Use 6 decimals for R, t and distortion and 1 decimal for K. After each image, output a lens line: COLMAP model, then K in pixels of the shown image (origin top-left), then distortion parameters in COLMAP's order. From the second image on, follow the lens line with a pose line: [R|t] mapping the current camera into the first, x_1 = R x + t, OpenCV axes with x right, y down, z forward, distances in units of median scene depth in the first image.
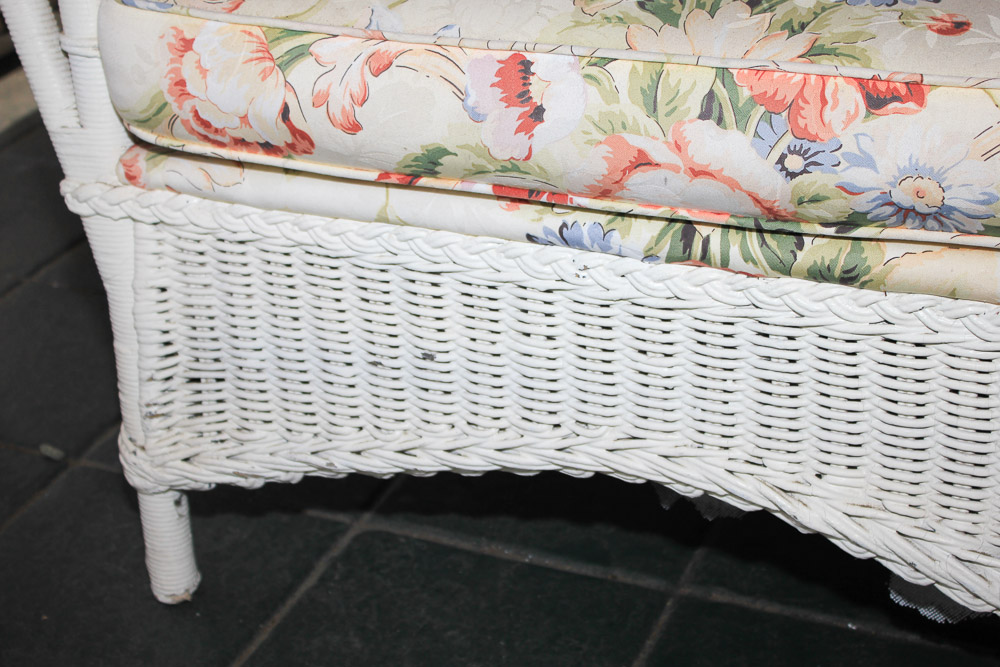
lens RADIAL K [[1567.0, 0, 500.0], [0, 1567.0, 333.5], [0, 0, 1]] dist [-0.003795, 0.023366]
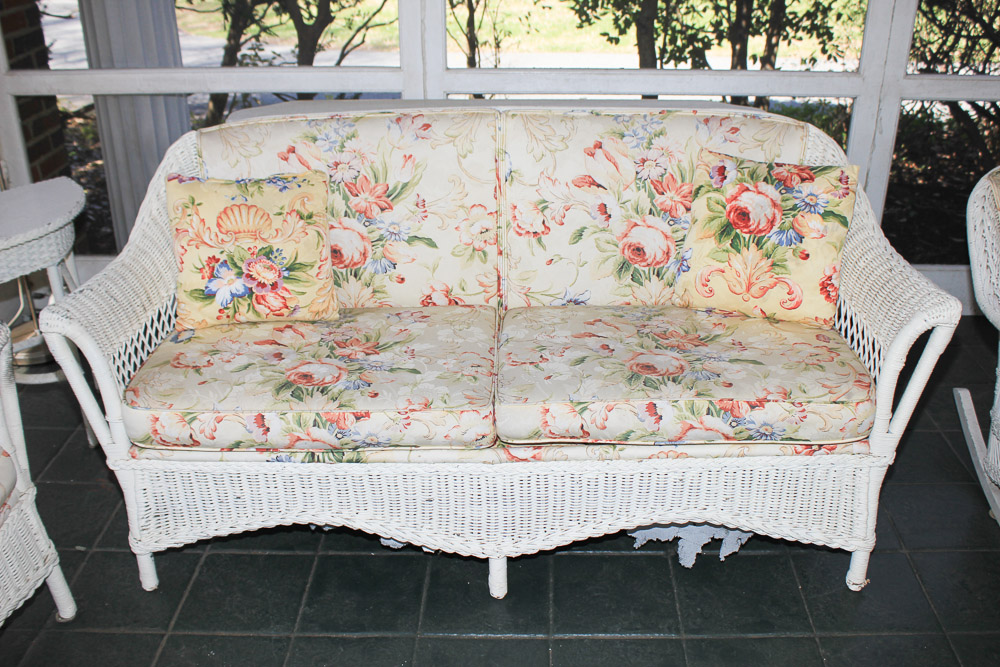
lens RADIAL K [[972.1, 0, 500.0], [0, 972.1, 333.5], [0, 0, 1]] dist [-0.123542, 0.029210]
pose [[0.921867, -0.122399, 0.367668, -0.266975], [0.145448, 0.988727, -0.035535, -0.197111], [-0.359174, 0.086236, 0.929278, -1.254238]]
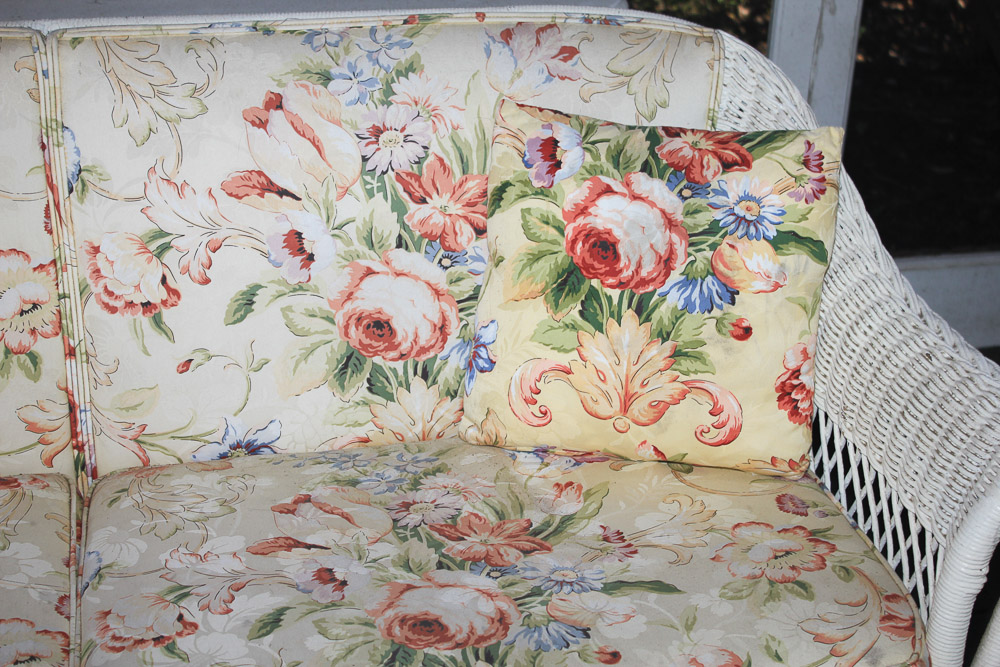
lens RADIAL K [[1686.5, 0, 500.0], [0, 1686.5, 333.5], [0, 0, 1]] dist [-0.033007, 0.153538]
pose [[0.805264, -0.196165, 0.559526, 0.022702], [0.222415, 0.974712, 0.021628, -0.464189], [-0.549620, 0.107031, 0.828530, -0.779530]]
